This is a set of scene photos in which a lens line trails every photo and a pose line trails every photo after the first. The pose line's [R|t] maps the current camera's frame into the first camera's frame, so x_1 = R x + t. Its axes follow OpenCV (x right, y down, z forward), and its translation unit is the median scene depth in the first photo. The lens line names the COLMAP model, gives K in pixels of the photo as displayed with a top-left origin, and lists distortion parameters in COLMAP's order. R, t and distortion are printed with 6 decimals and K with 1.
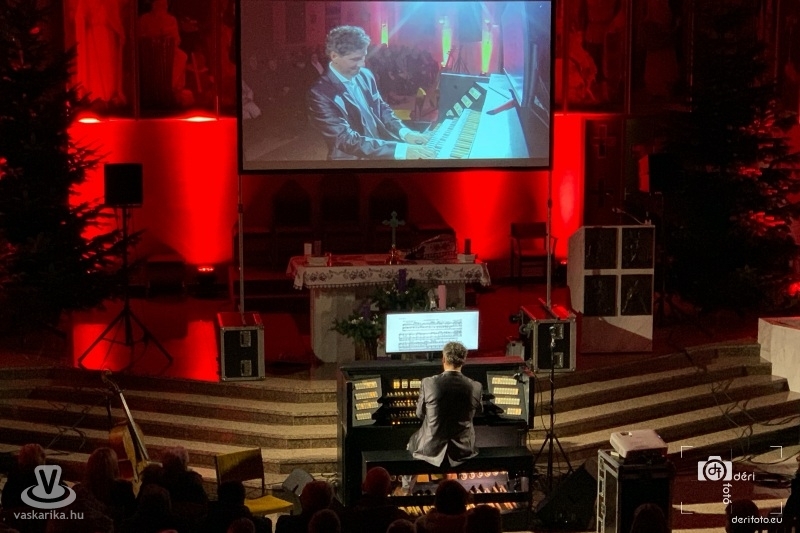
lens RADIAL K [[1981.6, 0, 397.0], [0, 1981.6, 269.2], [0, 0, 1]] dist [-0.034134, 0.000000]
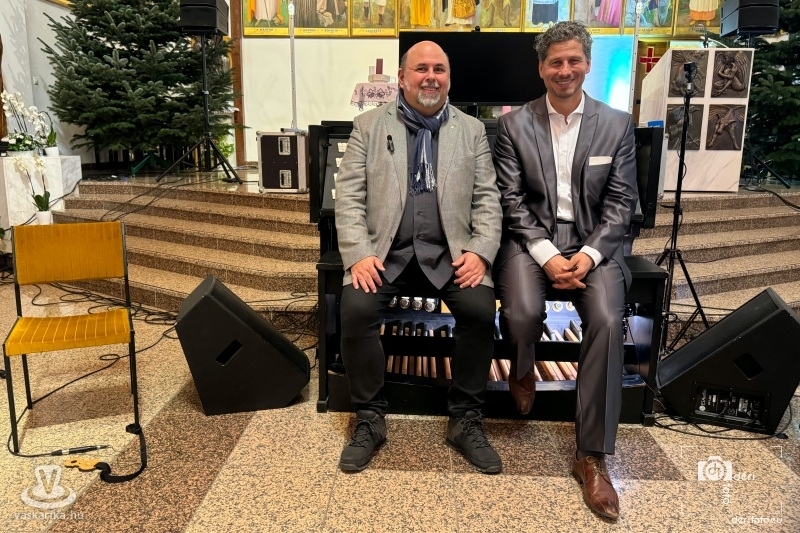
lens RADIAL K [[588.1, 0, 397.4], [0, 588.1, 245.2], [0, 0, 1]] dist [0.057376, -0.040982]
pose [[0.980209, 0.040815, -0.193711, 0.027590], [-0.042006, 0.999115, -0.002044, 0.074984], [0.193456, 0.010141, 0.981057, 0.703412]]
